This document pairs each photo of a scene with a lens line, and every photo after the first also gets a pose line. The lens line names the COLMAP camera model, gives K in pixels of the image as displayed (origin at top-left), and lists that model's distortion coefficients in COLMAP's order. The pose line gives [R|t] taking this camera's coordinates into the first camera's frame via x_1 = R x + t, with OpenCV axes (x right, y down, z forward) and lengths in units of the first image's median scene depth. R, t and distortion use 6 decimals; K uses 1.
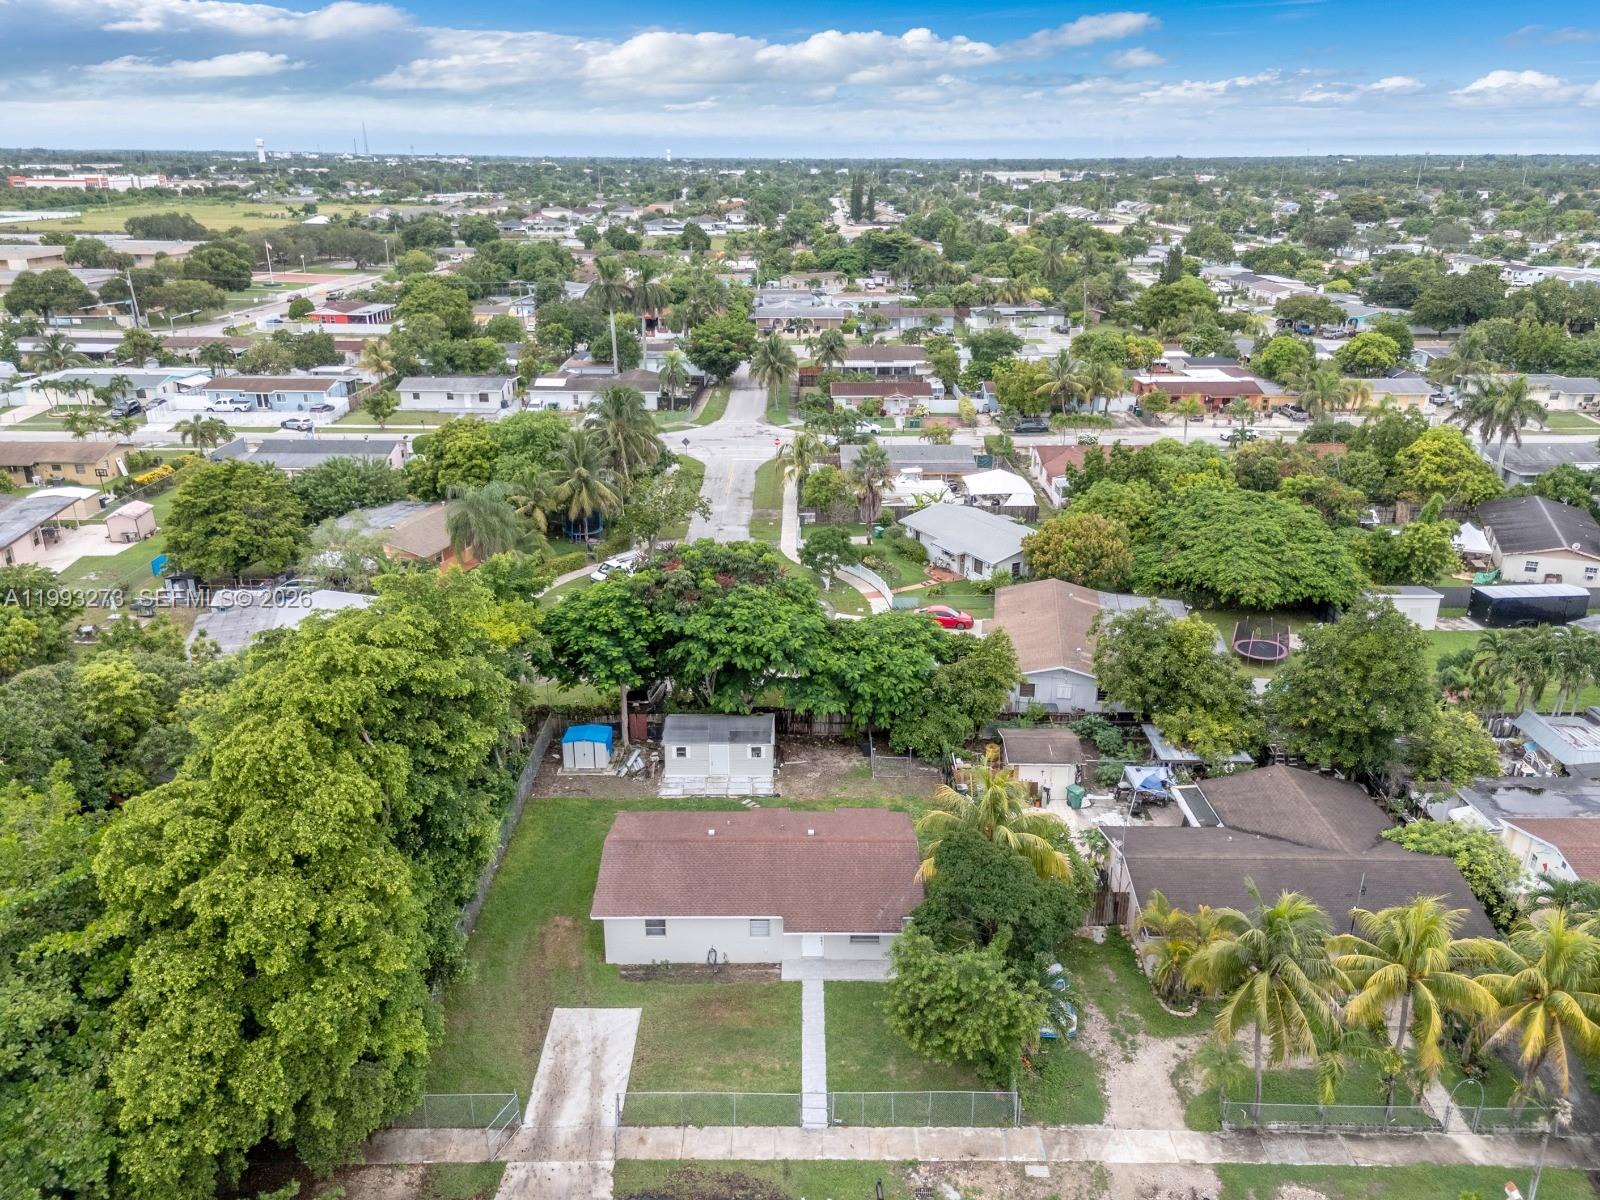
lens RADIAL K [[1180.2, 0, 800.0], [0, 1180.2, 600.0], [0, 0, 1]] dist [0.100866, -0.089819]
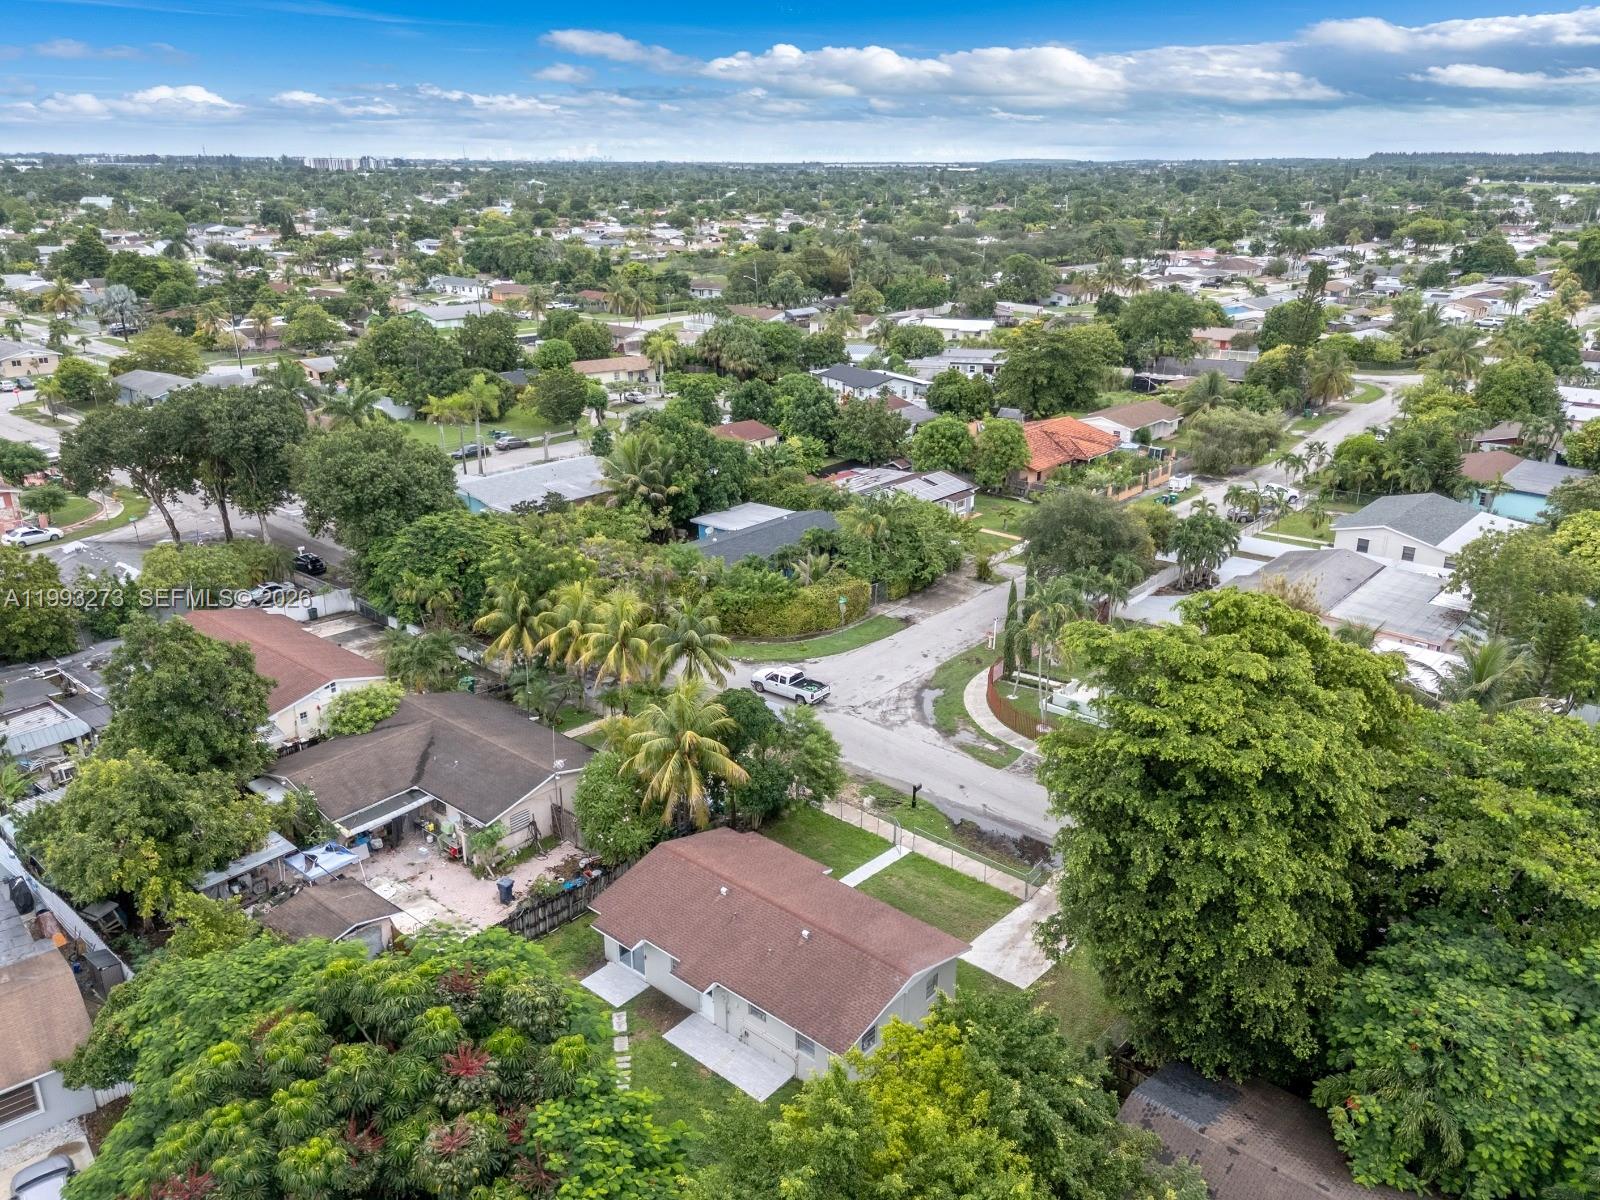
lens RADIAL K [[1180.2, 0, 800.0], [0, 1180.2, 600.0], [0, 0, 1]] dist [0.100866, -0.089819]
pose [[-0.753048, -0.238197, 0.613336, -0.454082], [0.211554, 0.795017, 0.568500, -0.412454], [-0.623028, 0.557862, -0.548294, 1.100533]]
